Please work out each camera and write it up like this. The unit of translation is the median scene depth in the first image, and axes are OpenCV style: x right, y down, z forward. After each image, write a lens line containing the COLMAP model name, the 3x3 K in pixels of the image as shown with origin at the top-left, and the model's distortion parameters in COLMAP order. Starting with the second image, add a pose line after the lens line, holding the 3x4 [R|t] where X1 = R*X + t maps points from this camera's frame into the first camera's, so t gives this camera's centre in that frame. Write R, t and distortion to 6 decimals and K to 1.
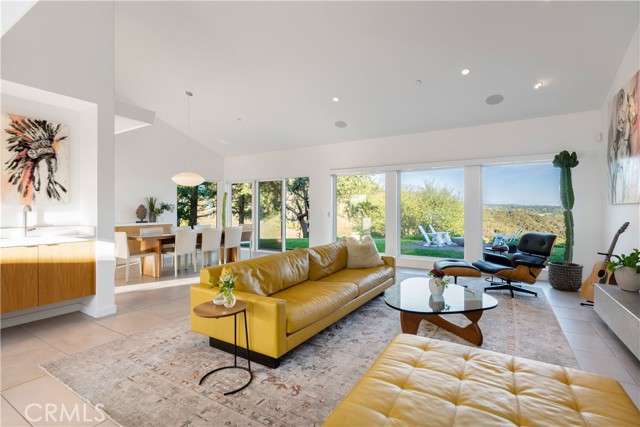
lens RADIAL K [[303.6, 0, 320.6], [0, 303.6, 209.6], [0, 0, 1]] dist [-0.002334, -0.000370]
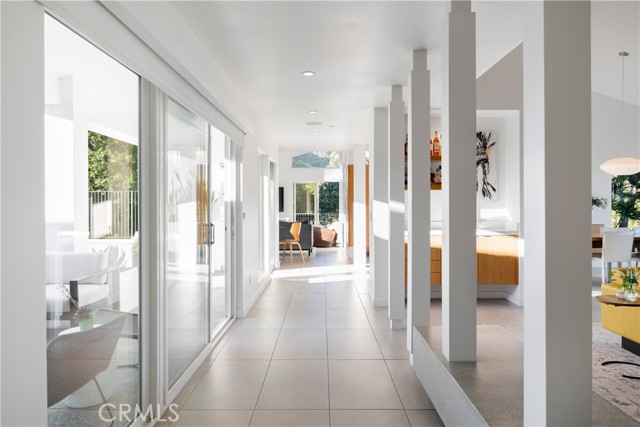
lens RADIAL K [[464.5, 0, 320.4], [0, 464.5, 208.1], [0, 0, 1]] dist [-0.009354, 0.003115]
pose [[0.511335, 0.005381, -0.859365, 0.322760], [0.004975, 0.999945, 0.009221, -0.014939], [0.859367, -0.008991, 0.511280, -0.459907]]
